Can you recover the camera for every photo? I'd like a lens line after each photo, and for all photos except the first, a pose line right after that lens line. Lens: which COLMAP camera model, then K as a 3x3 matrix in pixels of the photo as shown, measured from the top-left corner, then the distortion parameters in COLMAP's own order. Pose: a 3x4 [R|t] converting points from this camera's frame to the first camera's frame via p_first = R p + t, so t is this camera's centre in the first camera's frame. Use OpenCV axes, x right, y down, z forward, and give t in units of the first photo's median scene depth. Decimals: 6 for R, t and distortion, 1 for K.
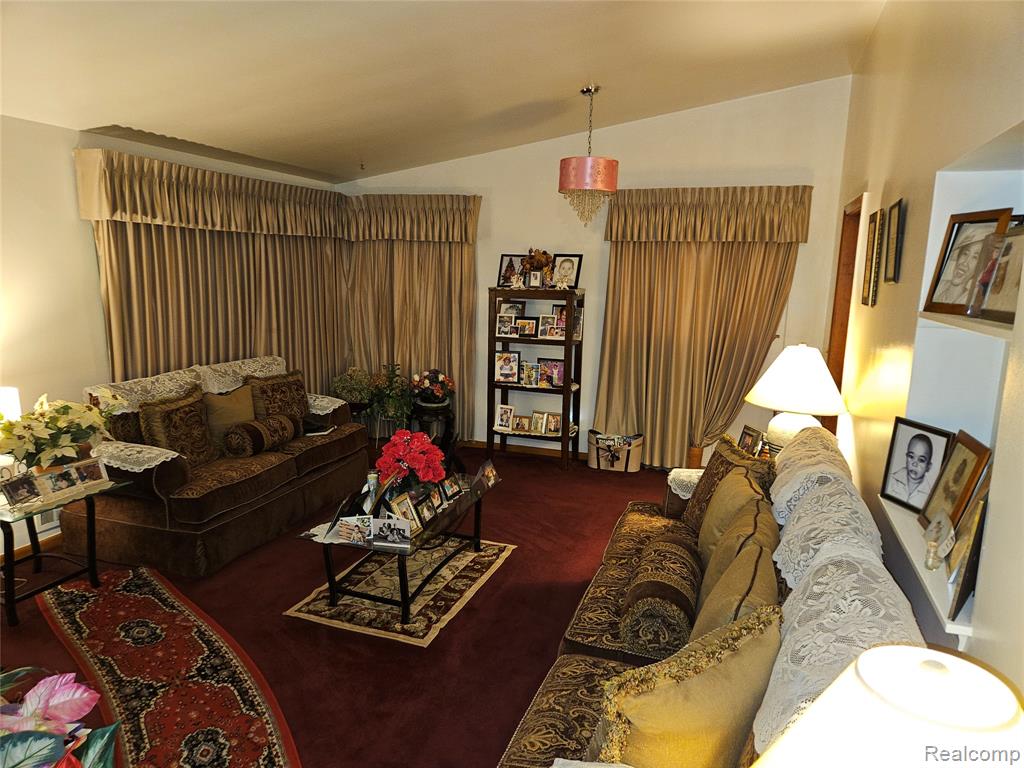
lens RADIAL K [[684.0, 0, 505.3], [0, 684.0, 380.9], [0, 0, 1]] dist [0.063269, -0.050693]
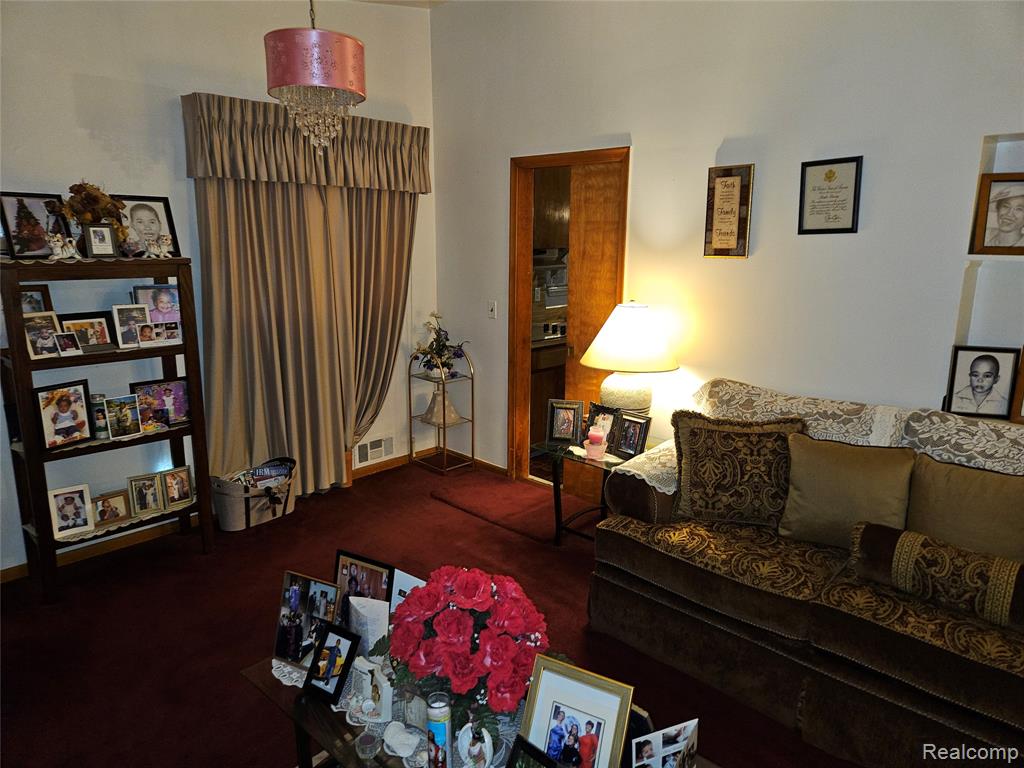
lens RADIAL K [[684.0, 0, 505.3], [0, 684.0, 380.9], [0, 0, 1]] dist [0.063269, -0.050693]
pose [[0.403164, -0.207098, 0.891386, -0.330825], [0.151880, 0.975690, 0.157991, -0.078754], [-0.902436, 0.071687, 0.424818, 0.485925]]
